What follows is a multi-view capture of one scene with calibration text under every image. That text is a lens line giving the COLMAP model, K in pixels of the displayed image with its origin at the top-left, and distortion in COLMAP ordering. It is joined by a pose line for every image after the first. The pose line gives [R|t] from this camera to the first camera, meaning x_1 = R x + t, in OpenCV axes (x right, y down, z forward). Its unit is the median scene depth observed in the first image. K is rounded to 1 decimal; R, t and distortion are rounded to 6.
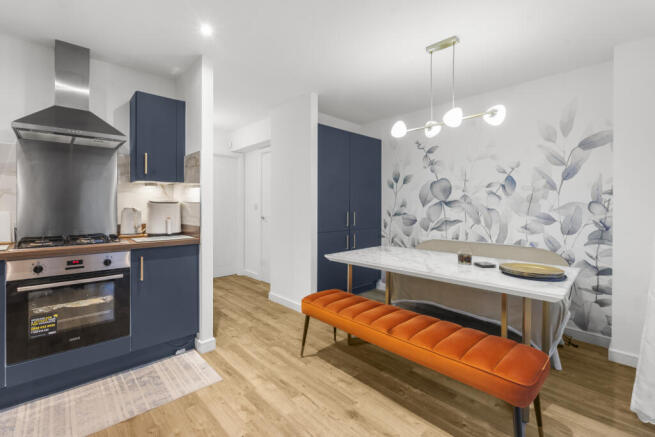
lens RADIAL K [[292.3, 0, 326.4], [0, 292.3, 209.6], [0, 0, 1]] dist [-0.000961, -0.000039]
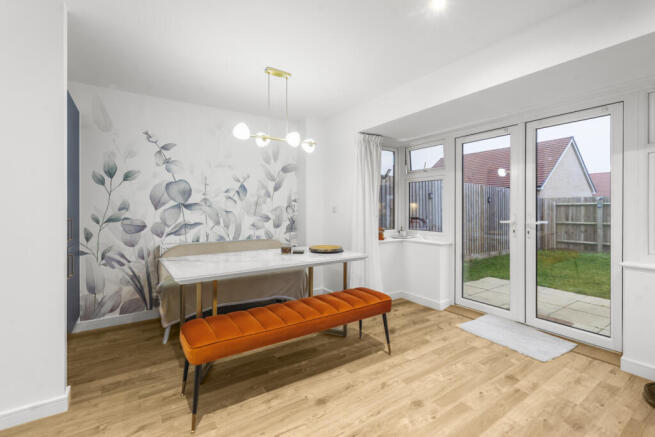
lens RADIAL K [[292.3, 0, 326.4], [0, 292.3, 209.6], [0, 0, 1]] dist [-0.000961, -0.000039]
pose [[0.154798, -0.002939, 0.987942, -0.653183], [0.012836, 0.999917, 0.000964, -0.006473], [-0.987863, 0.012532, 0.154823, 0.541818]]
